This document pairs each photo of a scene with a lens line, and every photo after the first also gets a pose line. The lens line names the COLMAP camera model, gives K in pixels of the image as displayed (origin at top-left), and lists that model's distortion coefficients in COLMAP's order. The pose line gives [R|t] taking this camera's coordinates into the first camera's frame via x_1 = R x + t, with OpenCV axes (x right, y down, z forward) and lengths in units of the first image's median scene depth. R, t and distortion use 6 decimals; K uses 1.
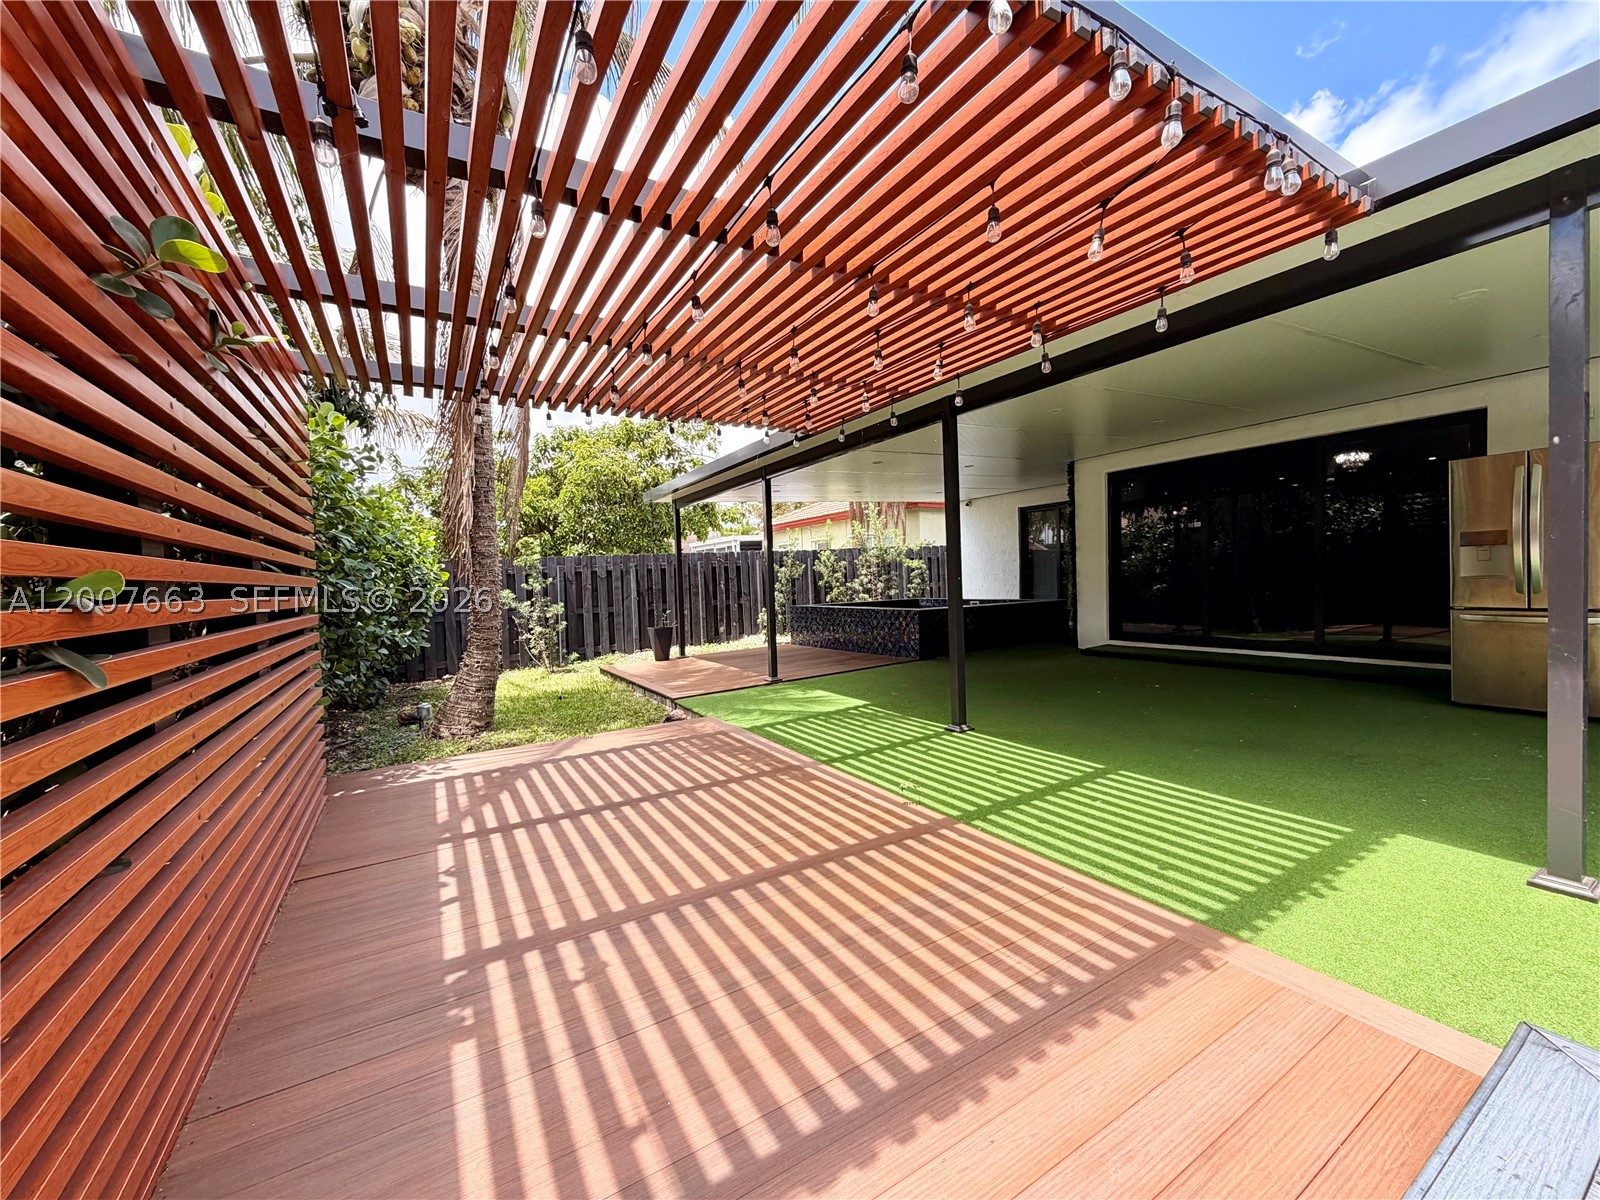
lens RADIAL K [[640.8, 0, 796.7], [0, 640.8, 598.9], [0, 0, 1]] dist [0.002002, -0.000101]
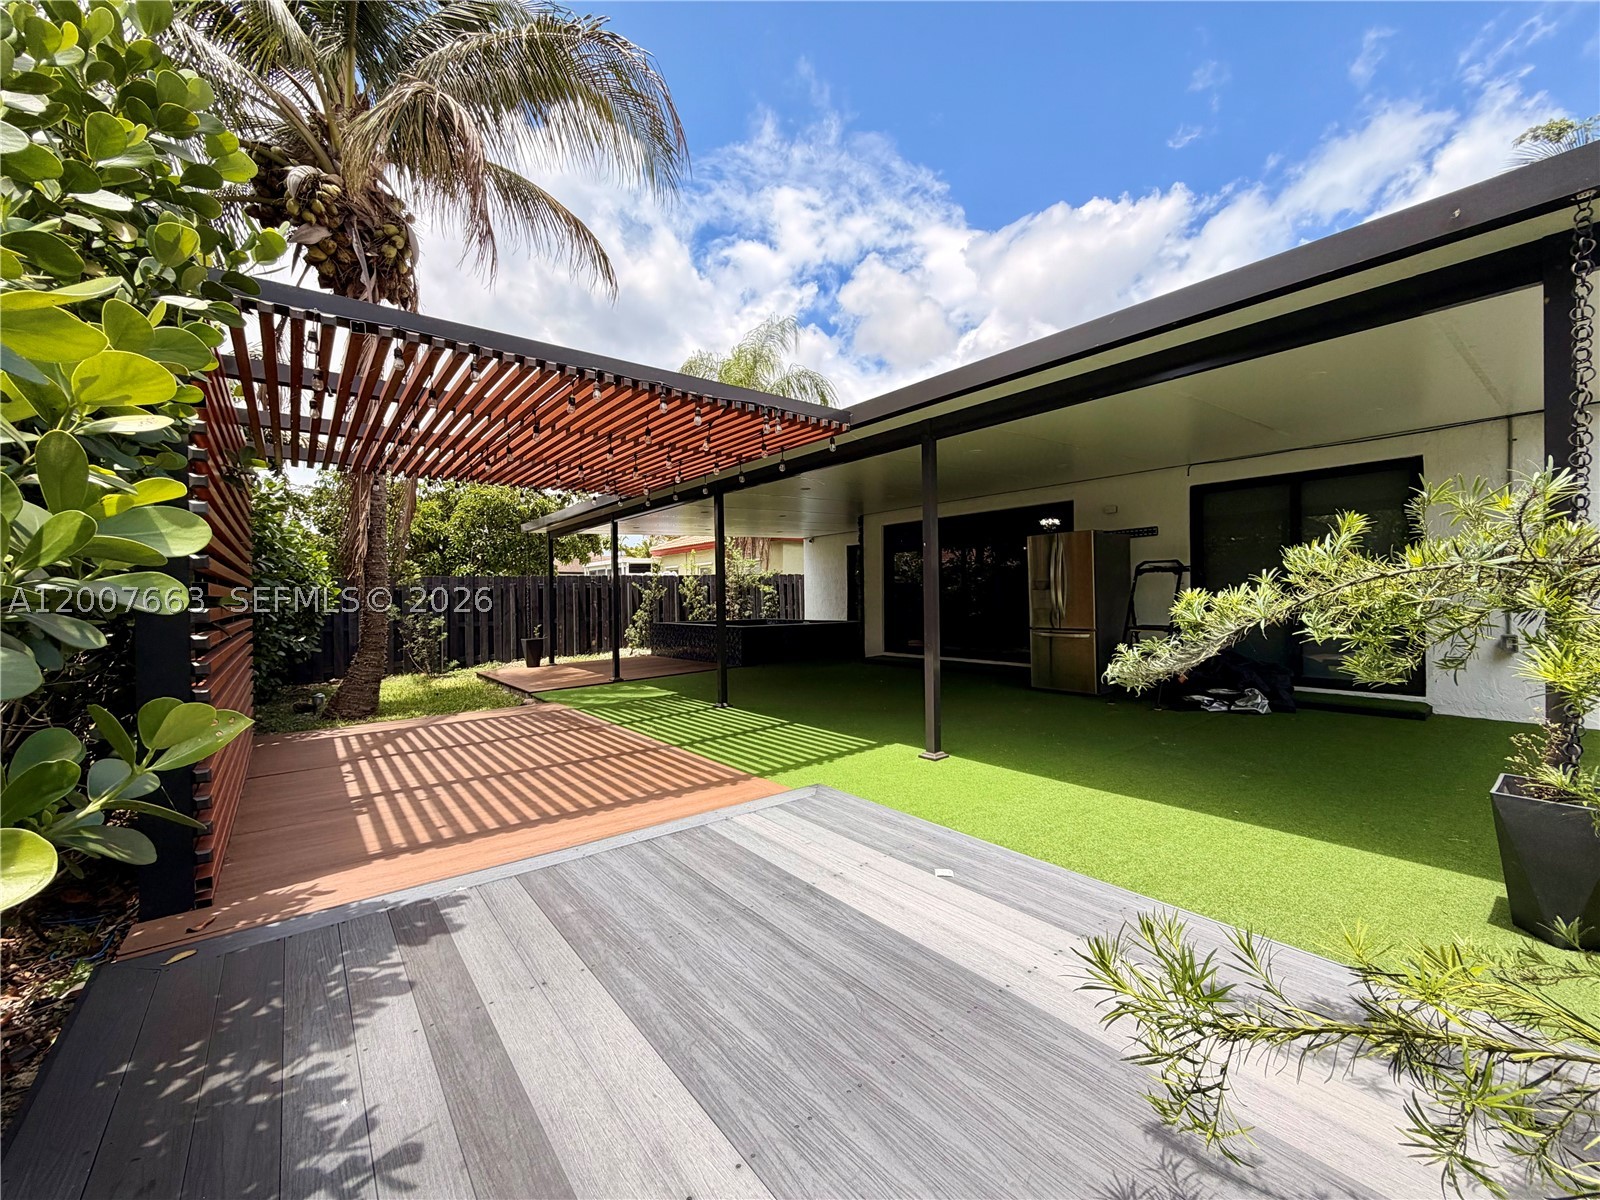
lens RADIAL K [[639.3, 0, 800.0], [0, 639.3, 600.0], [0, 0, 1]] dist [-0.005071, 0.000163]
pose [[0.989847, 0.020857, 0.140600, 0.123014], [-0.016386, 0.999325, -0.032877, 0.003747], [-0.141191, 0.030239, 0.989520, -0.267877]]
